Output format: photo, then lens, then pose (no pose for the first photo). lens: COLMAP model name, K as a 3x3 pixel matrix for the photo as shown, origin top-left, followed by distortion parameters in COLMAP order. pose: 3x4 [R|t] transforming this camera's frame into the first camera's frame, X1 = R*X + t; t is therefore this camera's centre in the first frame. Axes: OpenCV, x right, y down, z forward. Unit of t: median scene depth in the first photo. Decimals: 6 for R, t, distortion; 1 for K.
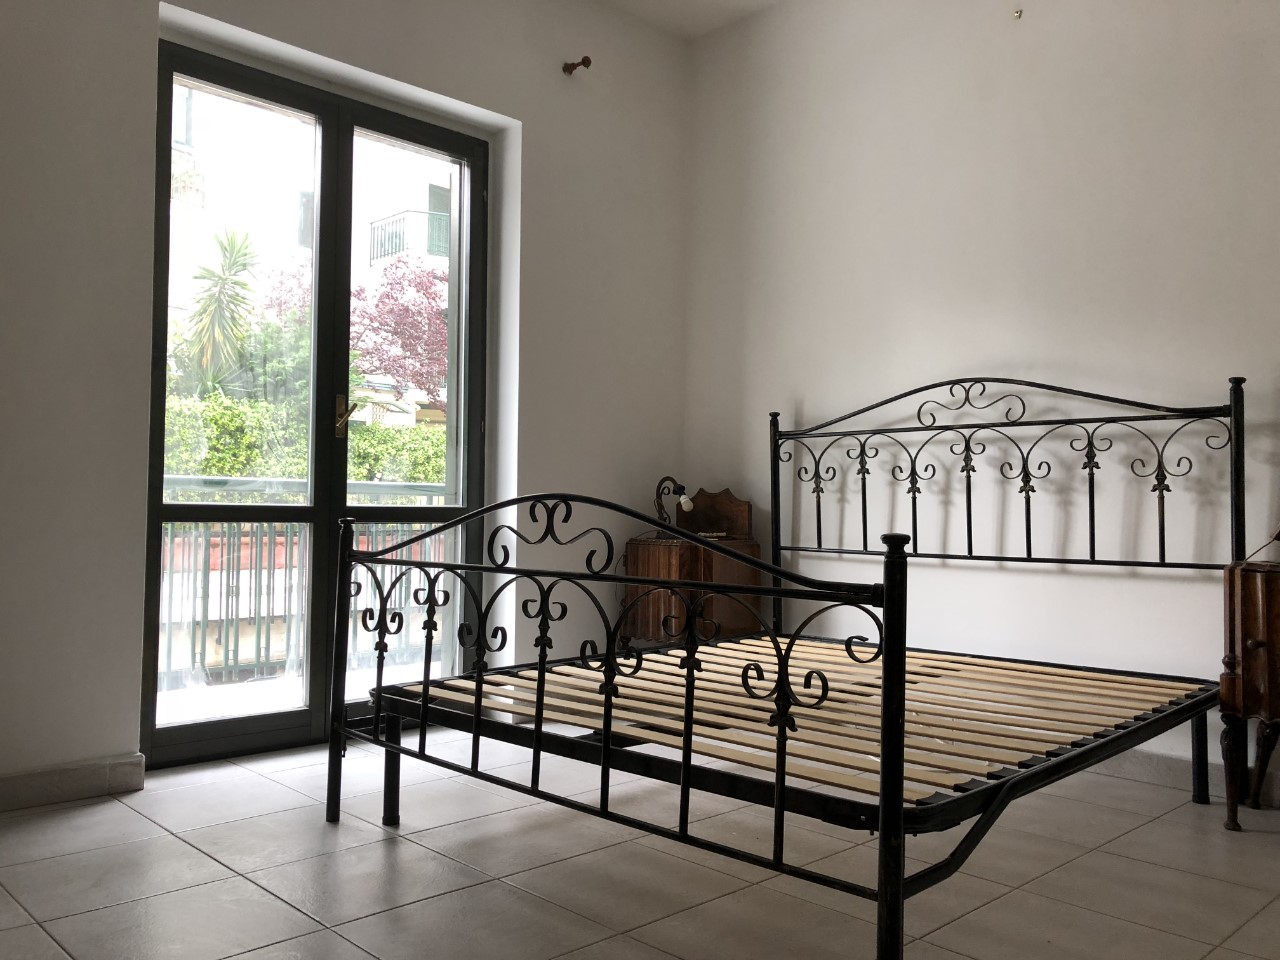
lens RADIAL K [[1041.2, 0, 640.0], [0, 1041.2, 480.0], [0, 0, 1]] dist [0.004739, 0.000363]
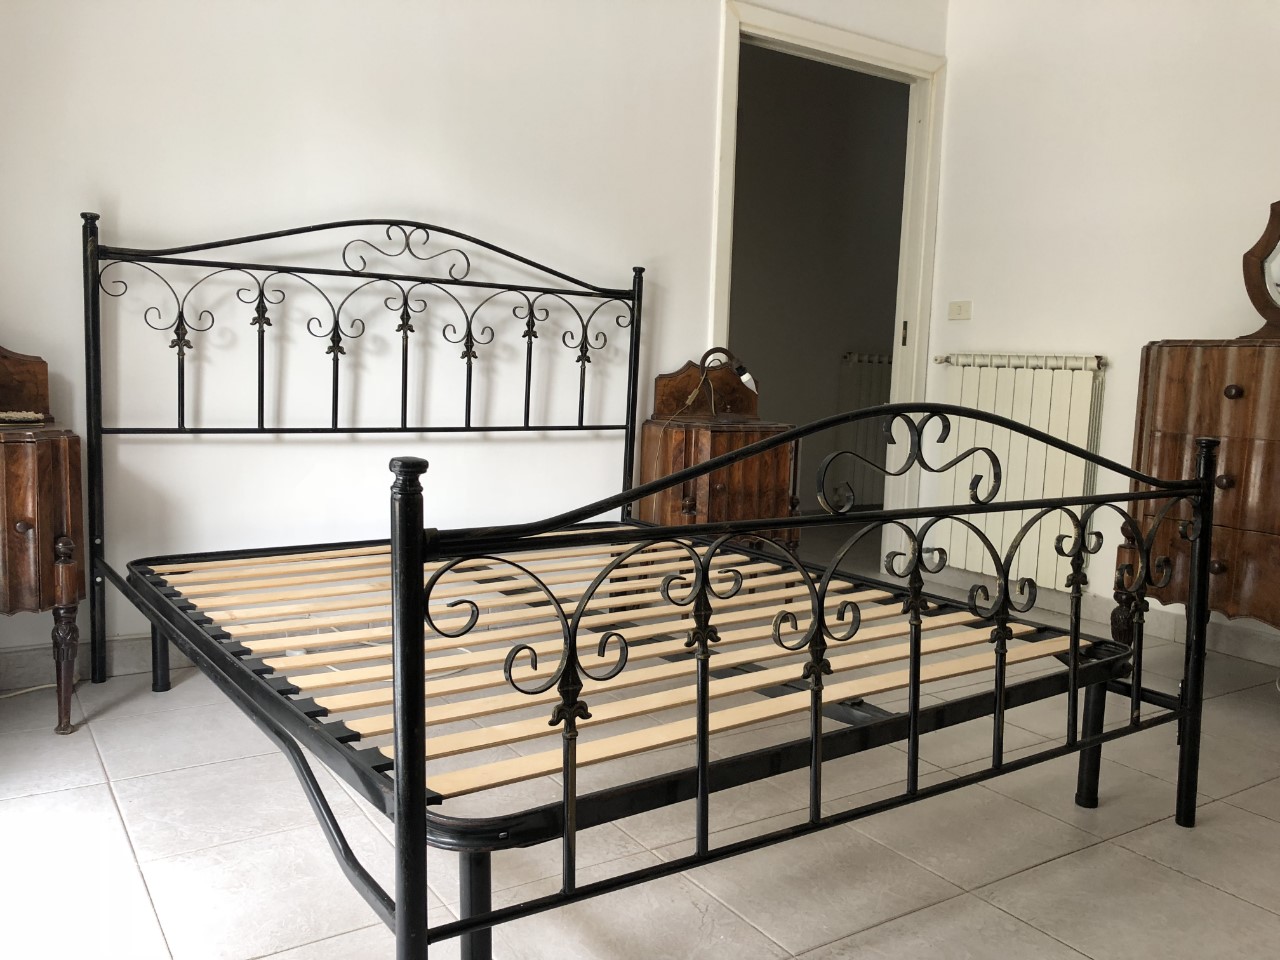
lens RADIAL K [[1041.2, 0, 640.0], [0, 1041.2, 480.0], [0, 0, 1]] dist [0.004739, 0.000363]
pose [[0.177179, -0.115663, 0.977358, -0.516993], [-0.063195, 0.989684, 0.128577, -0.009564], [-0.982148, -0.084545, 0.168042, 0.659839]]
